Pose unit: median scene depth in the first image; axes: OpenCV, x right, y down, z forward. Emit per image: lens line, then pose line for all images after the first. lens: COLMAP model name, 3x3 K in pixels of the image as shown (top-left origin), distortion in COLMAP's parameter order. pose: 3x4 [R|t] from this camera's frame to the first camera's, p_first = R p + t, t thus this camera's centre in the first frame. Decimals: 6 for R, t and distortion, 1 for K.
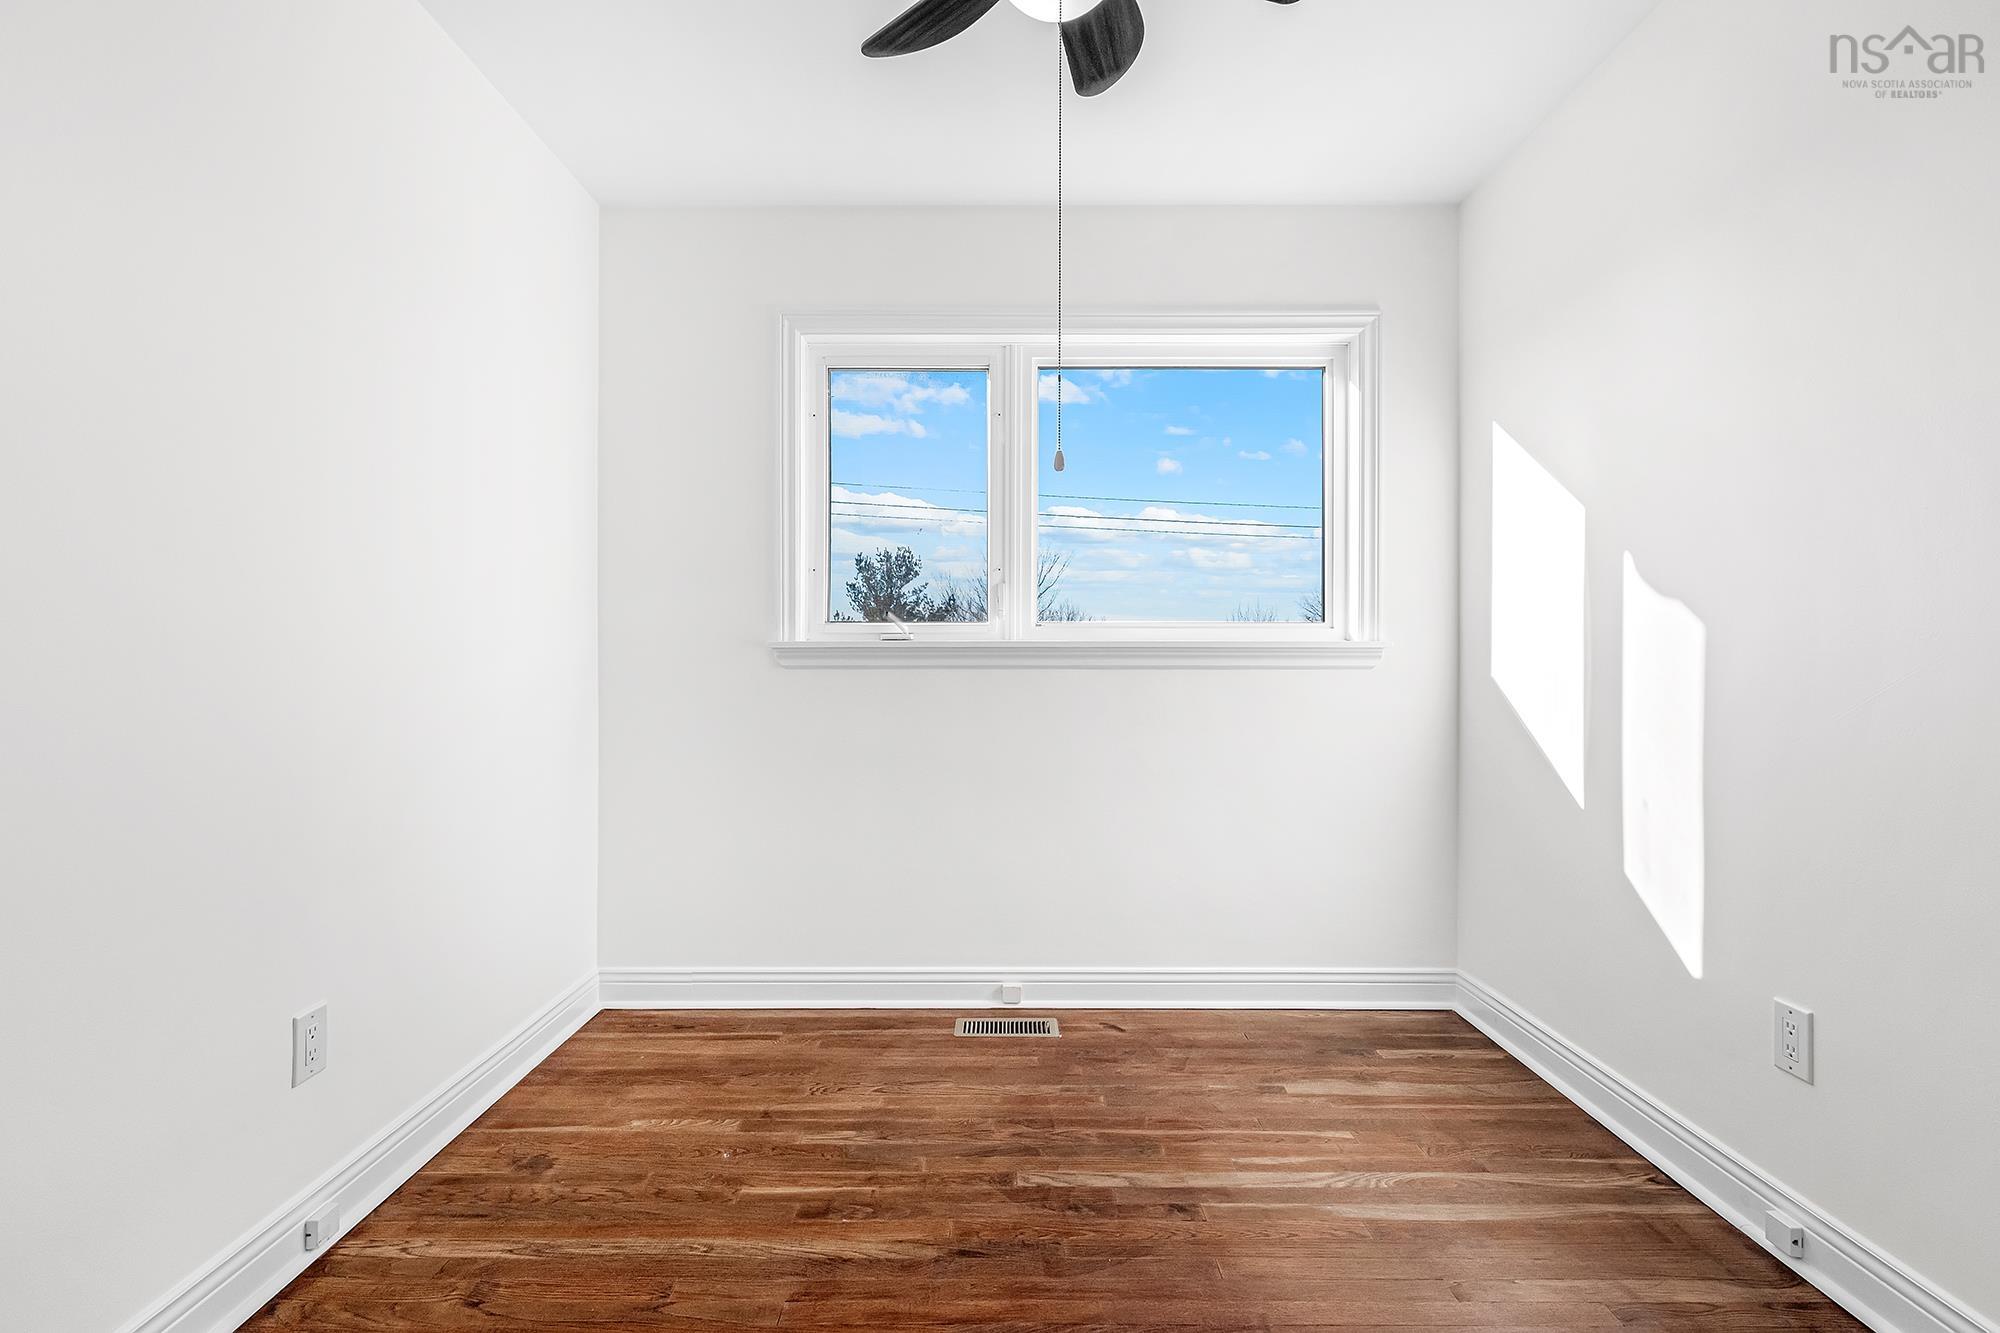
lens RADIAL K [[982.2, 0, 995.2], [0, 982.2, 663.0], [0, 0, 1]] dist [-0.000350, 0.001900]
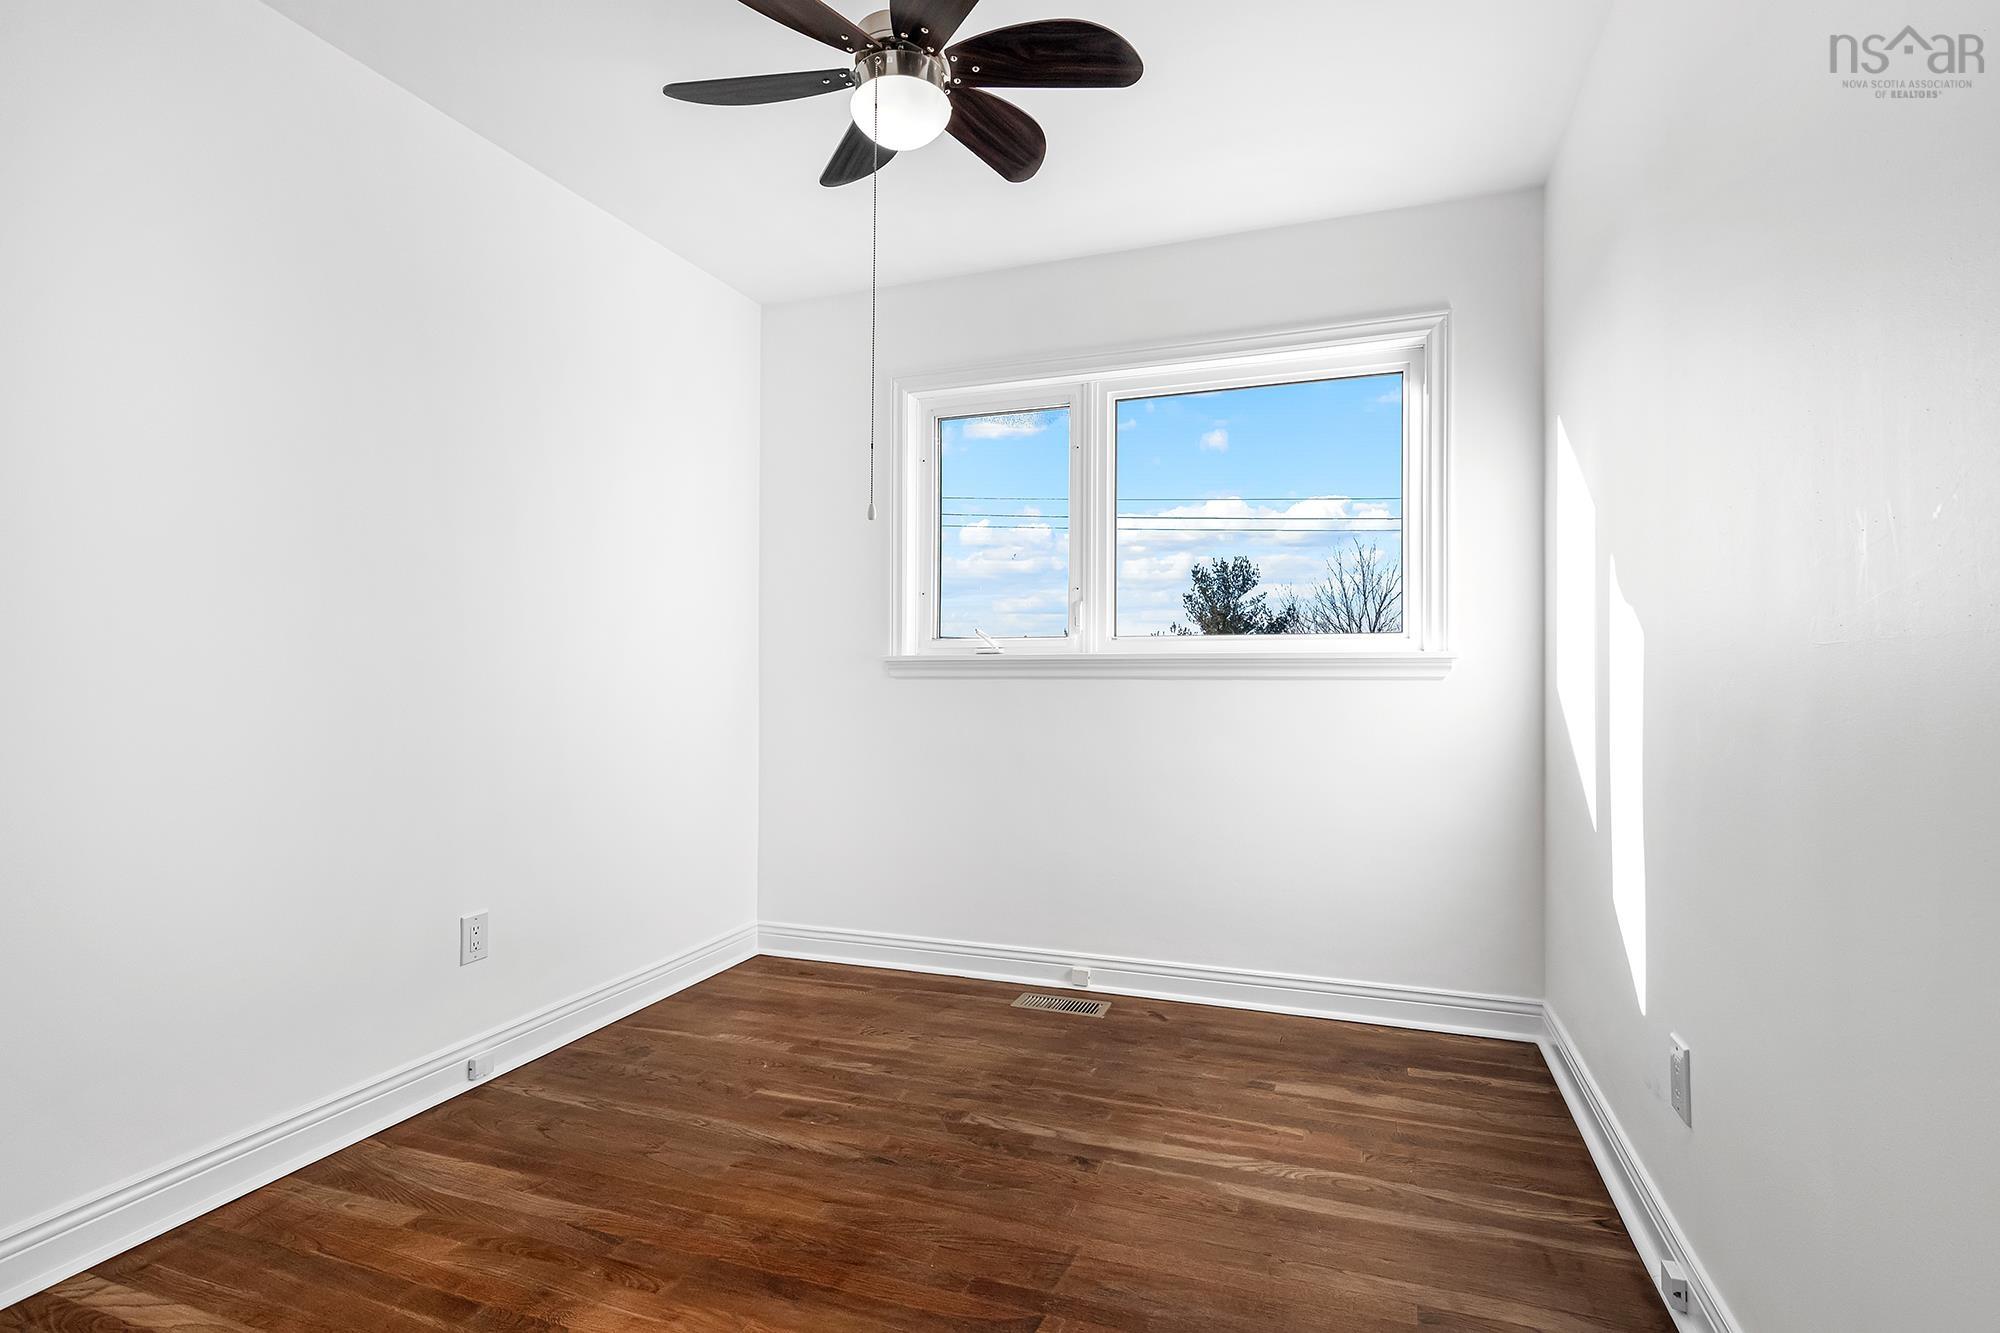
lens RADIAL K [[982.2, 0, 1016.0], [0, 982.2, 666.7], [0, 0, 1]] dist [-0.000350, 0.001900]
pose [[0.940698, -0.003630, -0.339225, 0.356924], [0.000987, 0.999968, -0.007963, 0.000637], [0.339243, 0.007156, 0.940671, -0.059978]]
